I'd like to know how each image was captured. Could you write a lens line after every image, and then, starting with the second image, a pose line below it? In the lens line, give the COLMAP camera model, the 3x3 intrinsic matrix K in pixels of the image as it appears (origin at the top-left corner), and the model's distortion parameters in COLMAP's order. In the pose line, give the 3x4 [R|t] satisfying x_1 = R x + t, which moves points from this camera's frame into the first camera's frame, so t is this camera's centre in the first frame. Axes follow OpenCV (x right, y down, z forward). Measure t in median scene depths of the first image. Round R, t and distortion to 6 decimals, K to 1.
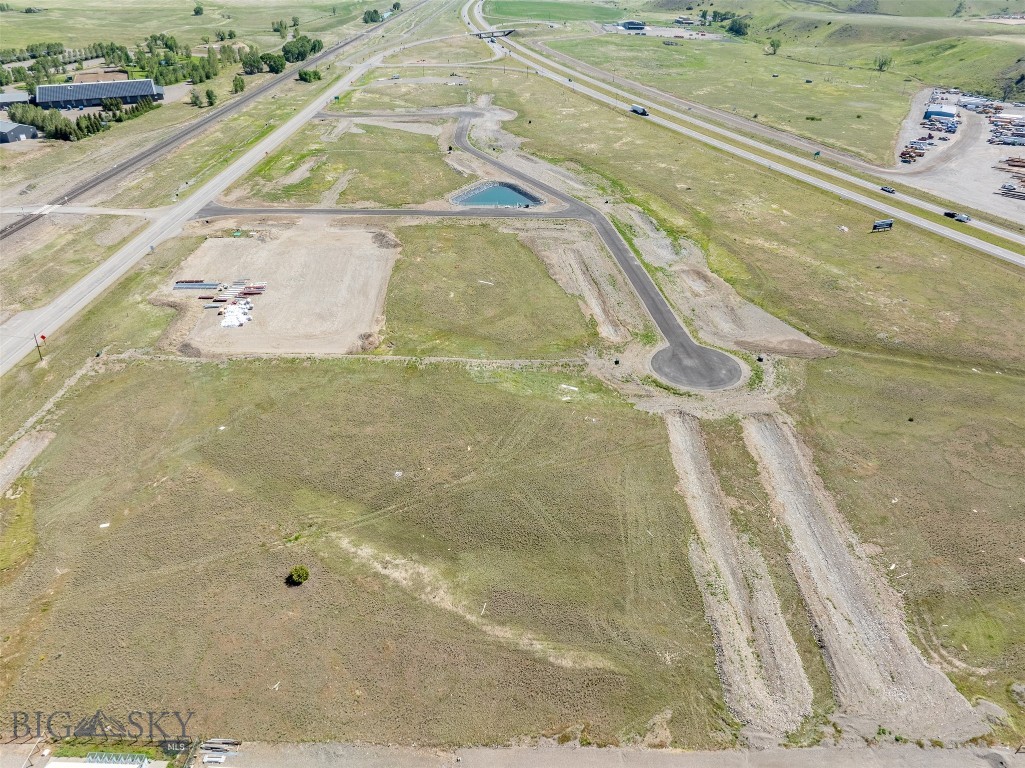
lens RADIAL K [[716.5, 0, 512.5], [0, 716.5, 384.0], [0, 0, 1]] dist [-0.033695, 0.002003]
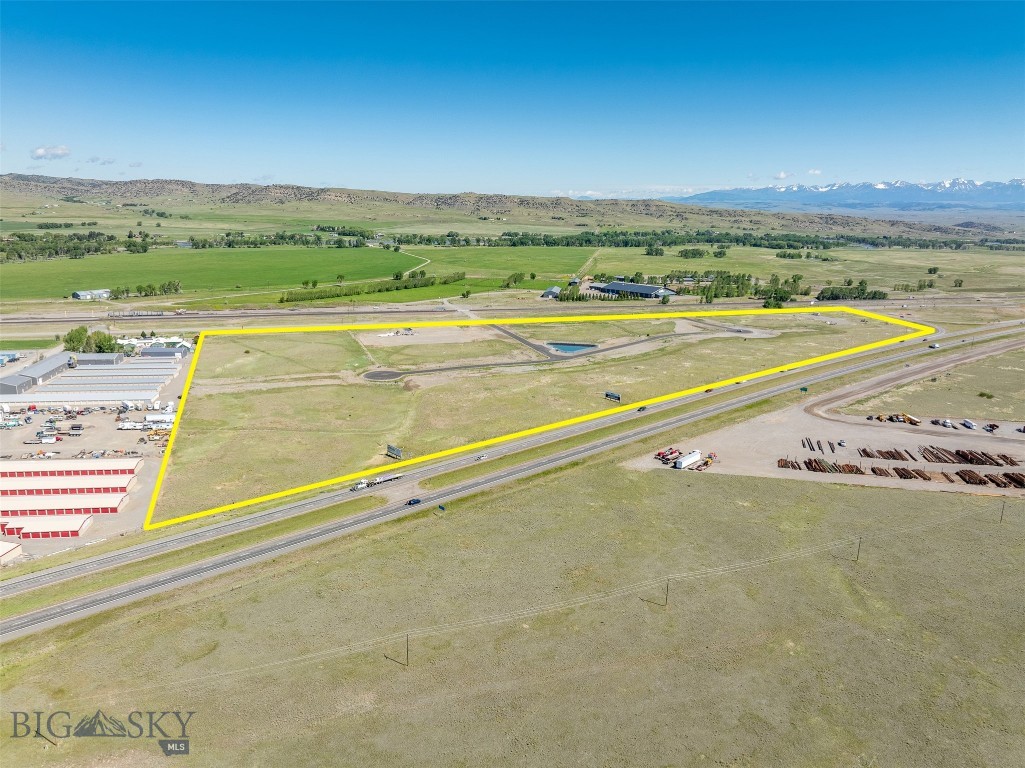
lens RADIAL K [[716.5, 0, 512.5], [0, 716.5, 384.0], [0, 0, 1]] dist [-0.033695, 0.002003]
pose [[0.347555, 0.223222, -0.910702, 1.800570], [-0.508069, 0.861145, 0.017179, -0.180898], [0.788081, 0.456729, 0.412707, 0.291879]]
